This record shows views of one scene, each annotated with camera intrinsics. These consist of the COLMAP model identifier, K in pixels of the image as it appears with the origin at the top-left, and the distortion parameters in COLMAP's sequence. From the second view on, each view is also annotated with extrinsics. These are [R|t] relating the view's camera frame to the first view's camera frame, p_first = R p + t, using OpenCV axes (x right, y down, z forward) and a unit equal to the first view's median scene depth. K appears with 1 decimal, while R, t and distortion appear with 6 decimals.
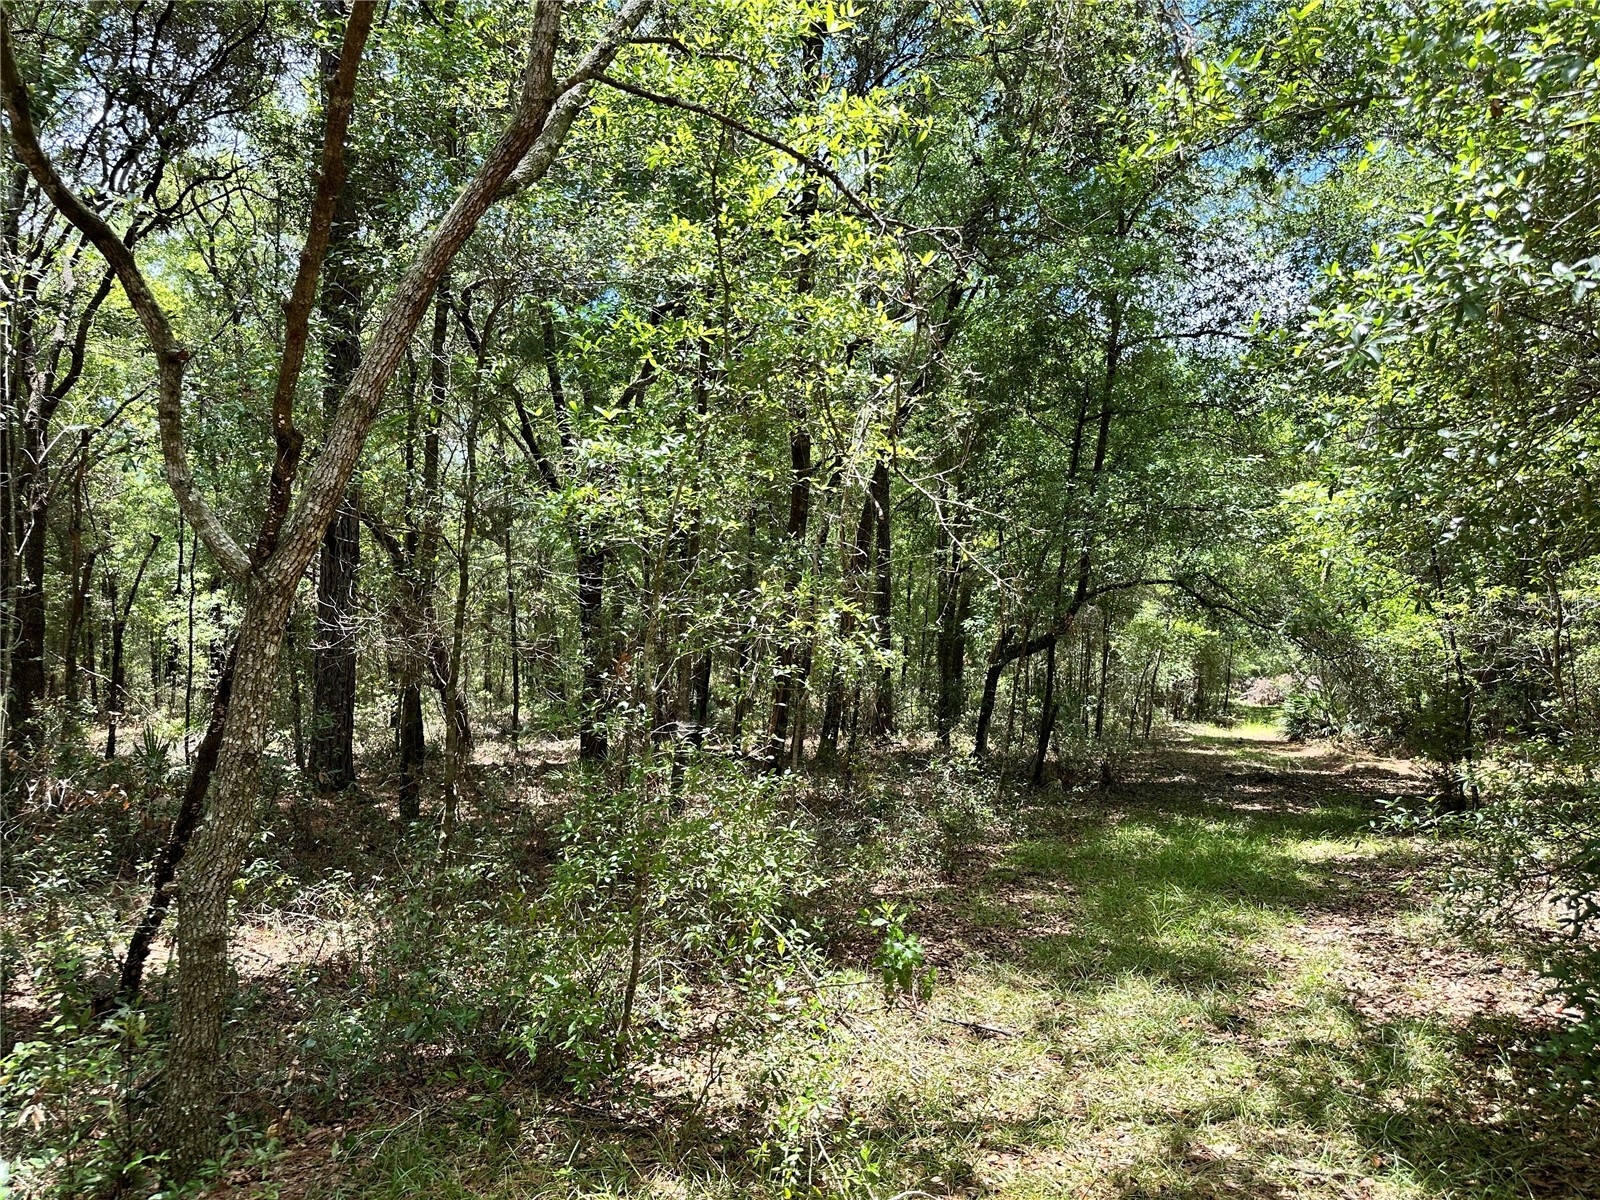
lens RADIAL K [[1120.2, 0, 800.0], [0, 1120.2, 600.0], [0, 0, 1]] dist [0.036325, -0.000127]
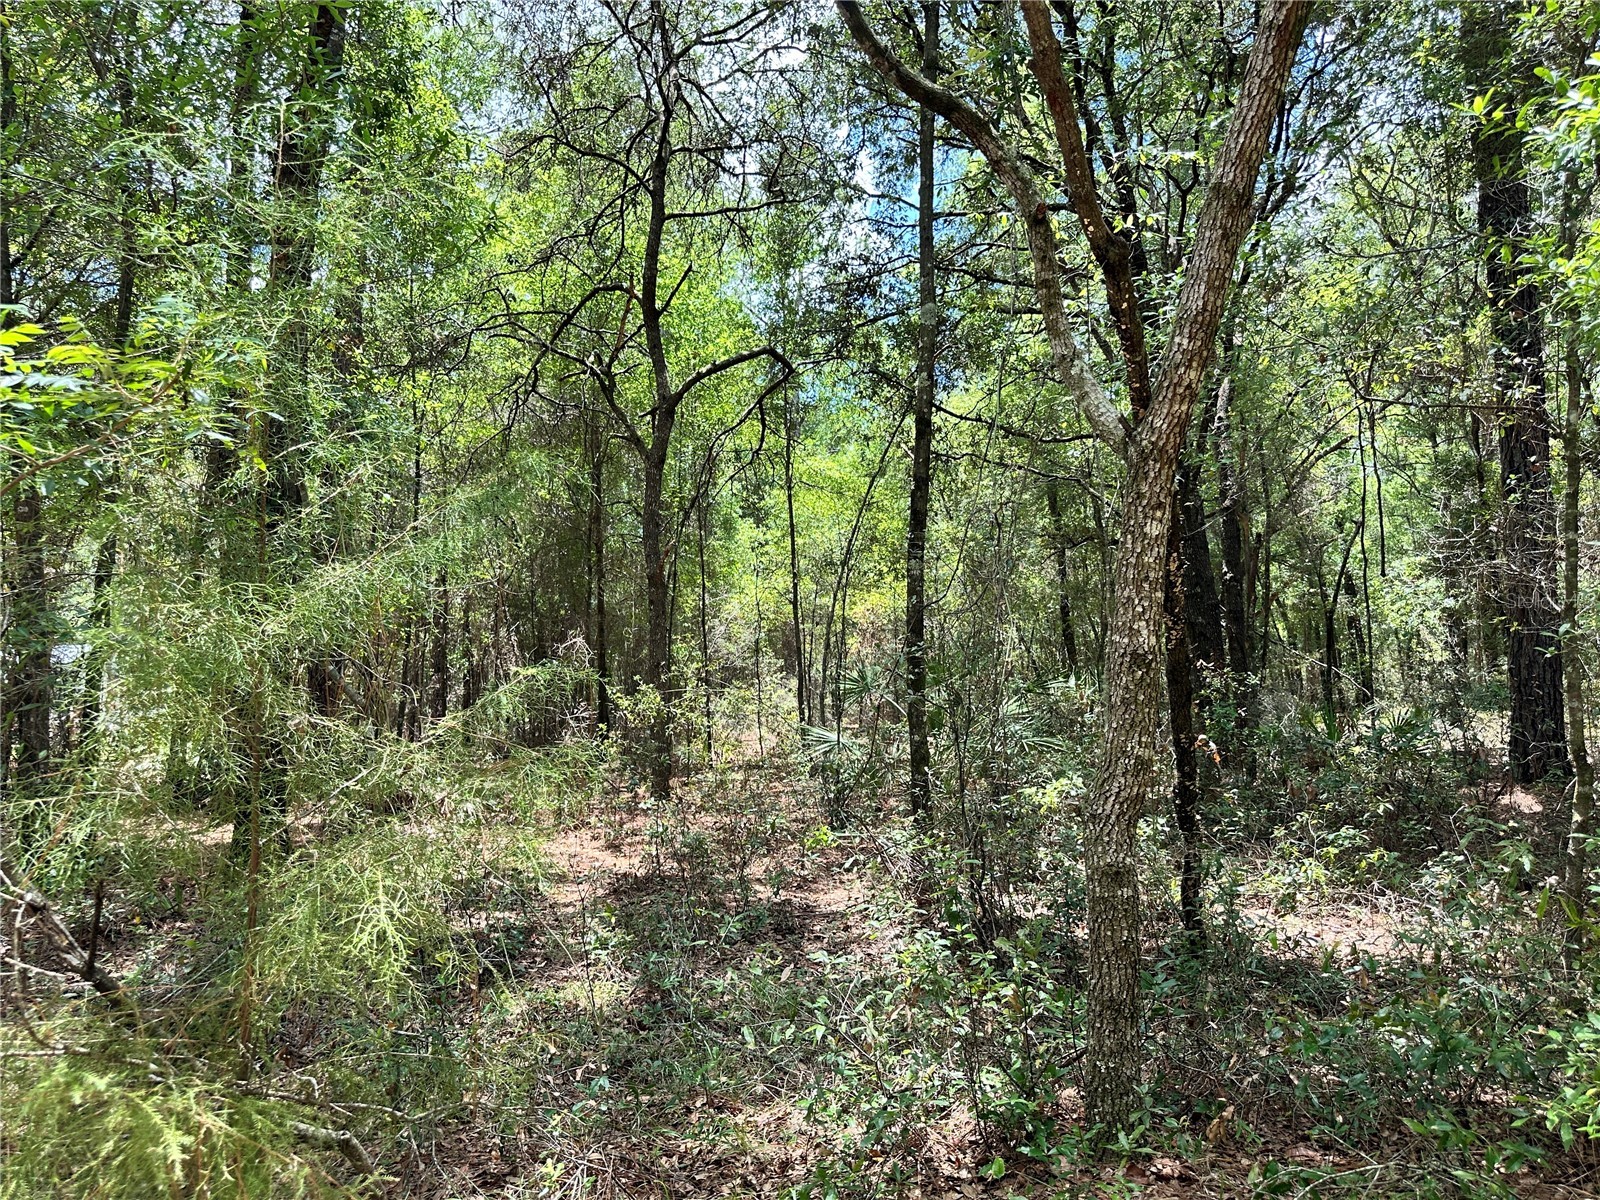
lens RADIAL K [[1120.2, 0, 800.0], [0, 1120.2, 600.0], [0, 0, 1]] dist [0.036325, -0.000127]
pose [[0.528496, -0.081436, -0.845021, 0.079082], [0.079752, 0.995749, -0.046083, 0.112533], [0.845182, -0.043037, 0.532744, 0.346841]]
